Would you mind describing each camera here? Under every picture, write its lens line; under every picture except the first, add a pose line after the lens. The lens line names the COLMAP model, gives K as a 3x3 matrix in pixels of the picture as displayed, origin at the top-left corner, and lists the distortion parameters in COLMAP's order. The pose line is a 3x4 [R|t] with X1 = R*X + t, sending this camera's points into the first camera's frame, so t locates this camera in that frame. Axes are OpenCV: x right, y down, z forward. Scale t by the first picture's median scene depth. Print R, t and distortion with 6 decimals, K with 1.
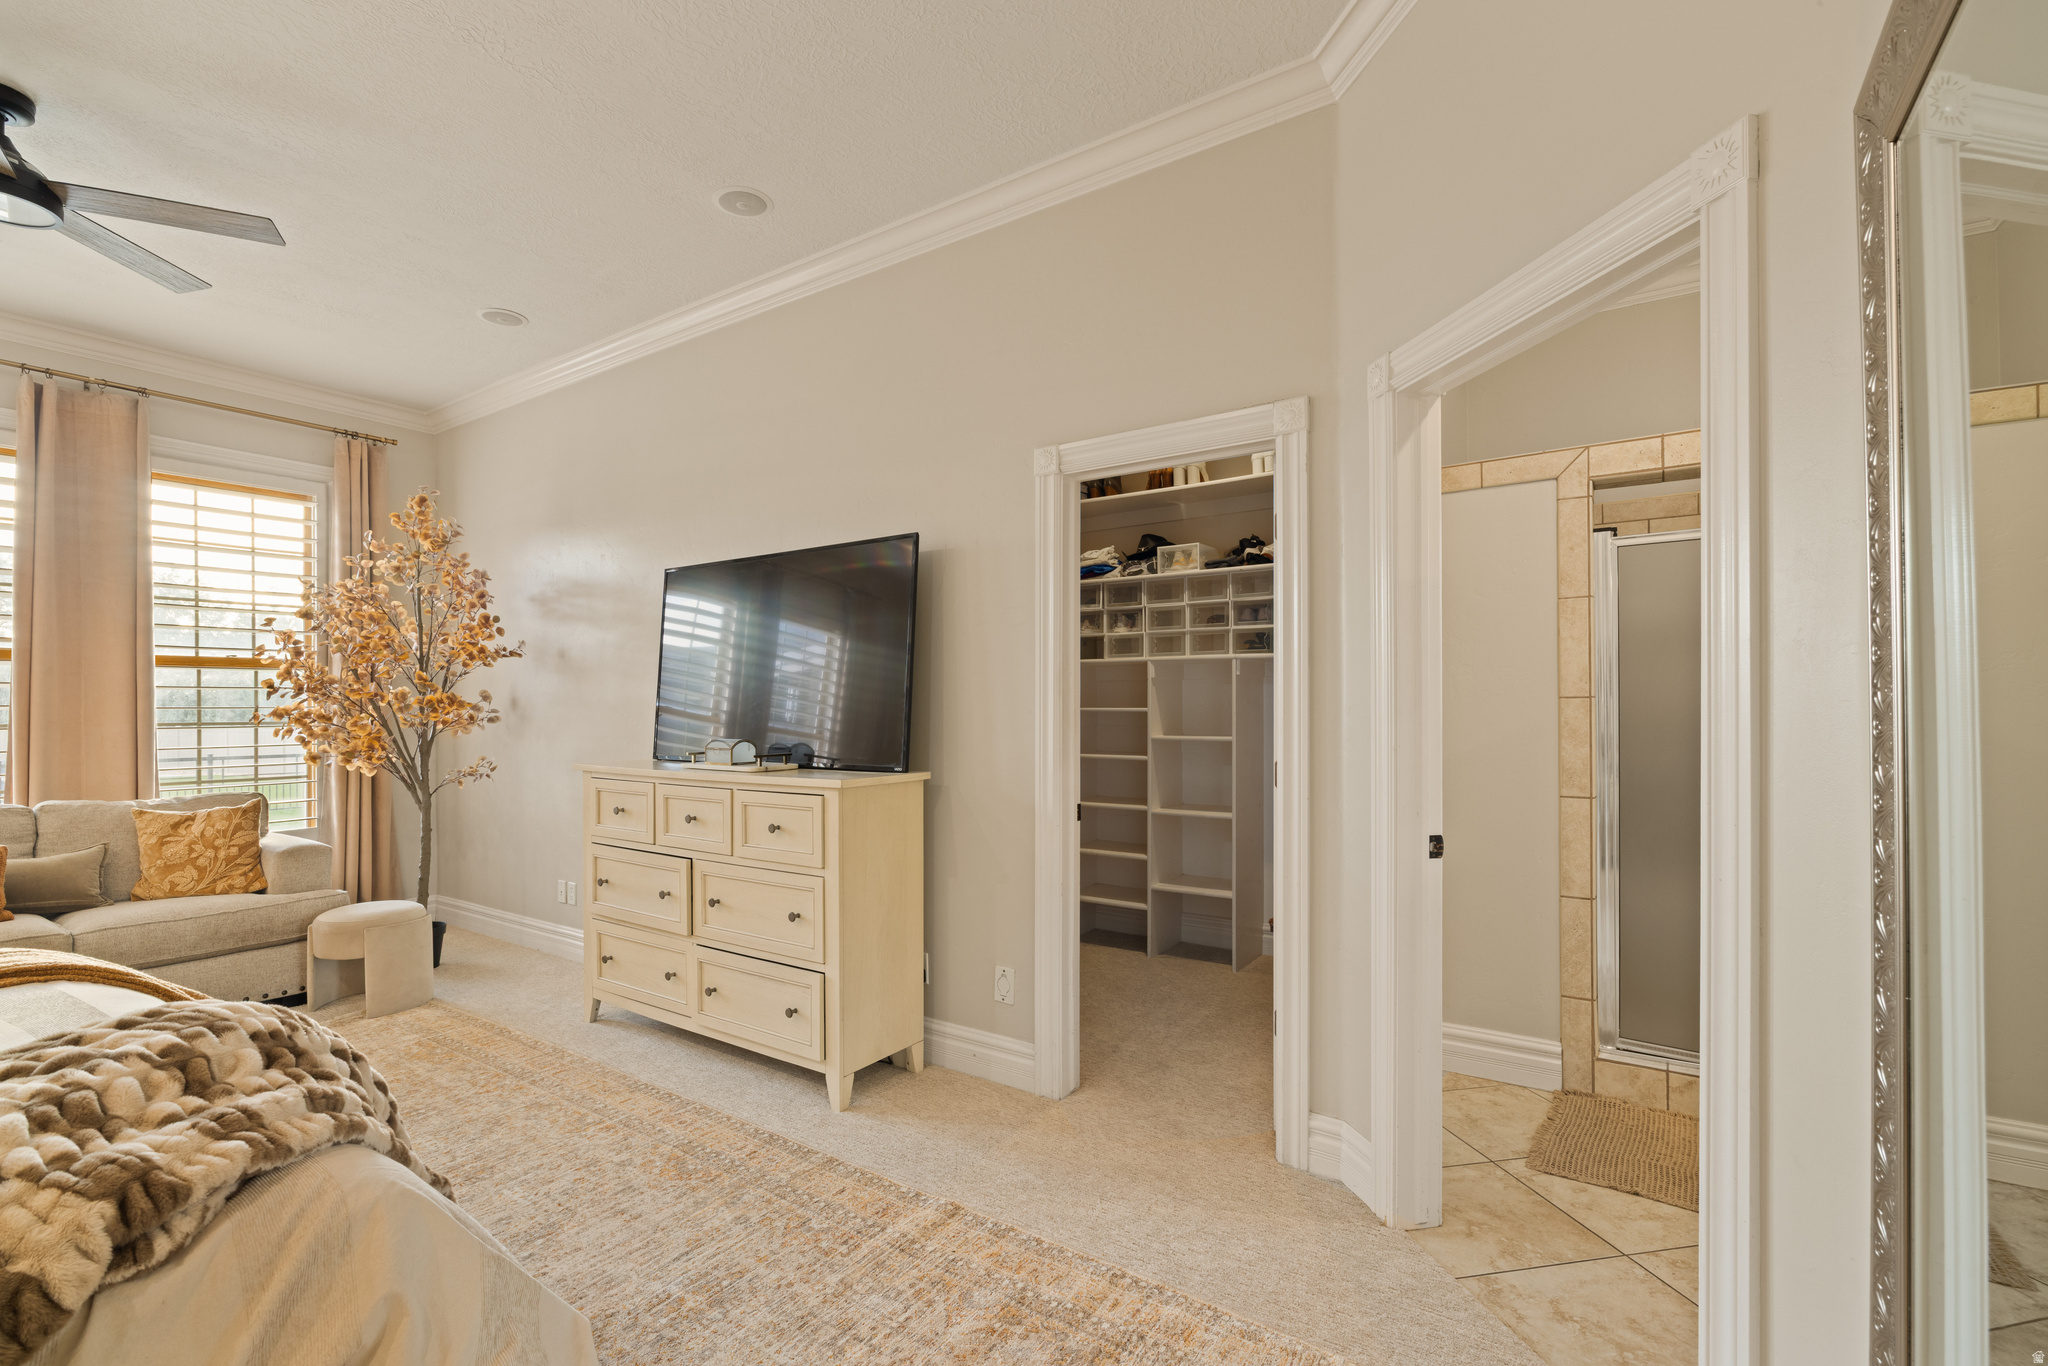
lens RADIAL K [[912.5, 0, 1024.6], [0, 912.5, 709.7], [0, 0, 1]] dist [0.018507, 0.000279]
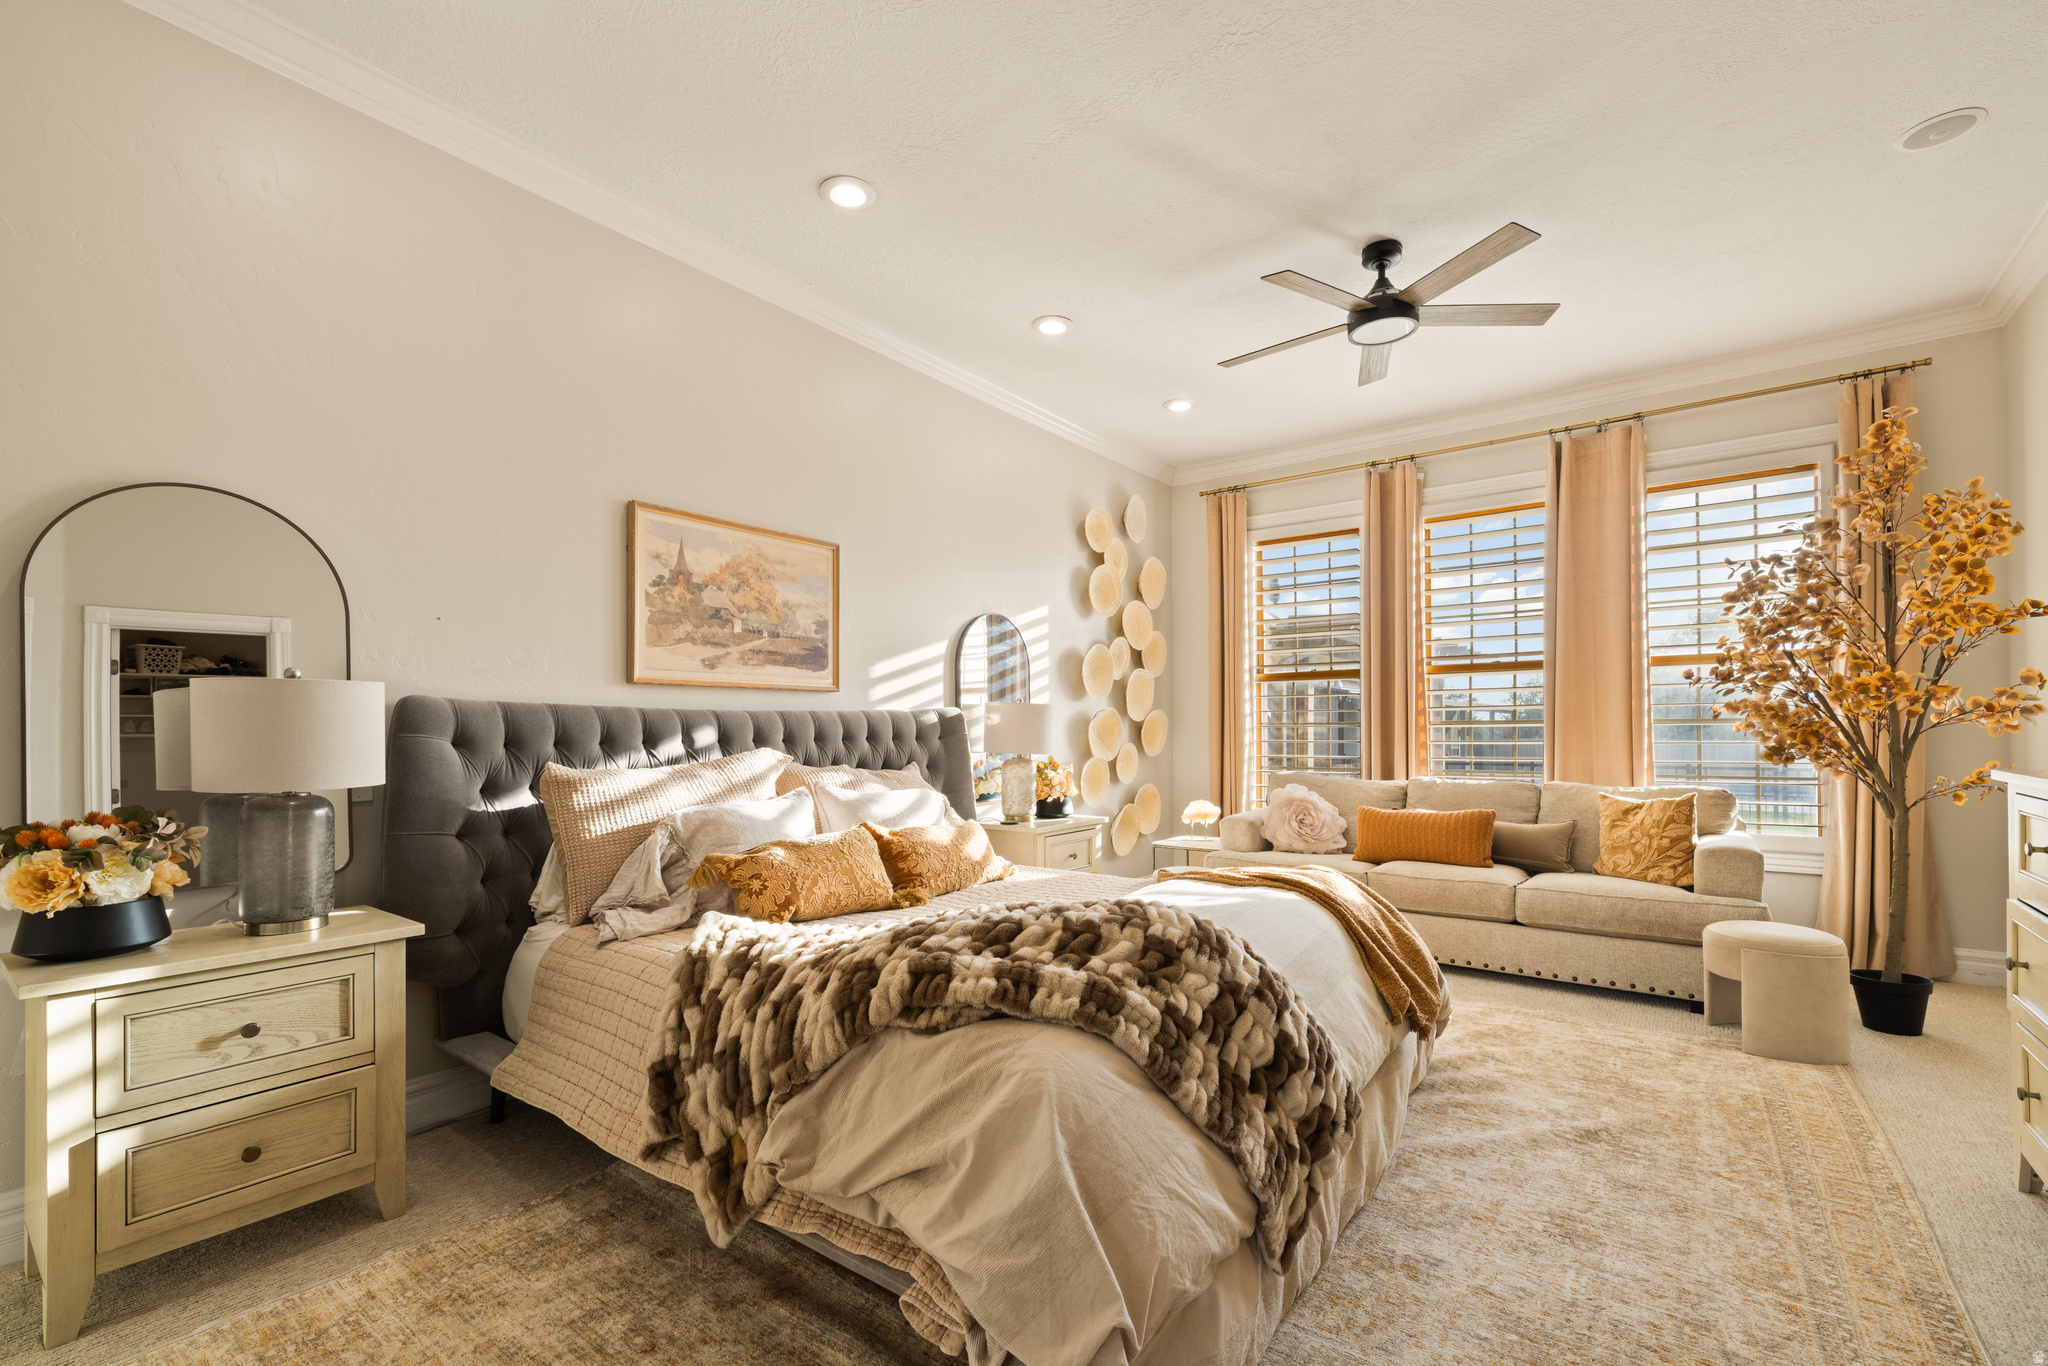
lens RADIAL K [[893.0, 0, 1022.1], [0, 893.0, 729.6], [0, 0, 1]] dist [-0.001565, -0.000373]
pose [[-0.056538, -0.001478, -0.998399, 0.159376], [0.006038, 0.999980, -0.001823, 0.027917], [0.998382, -0.006131, -0.056528, 0.362254]]
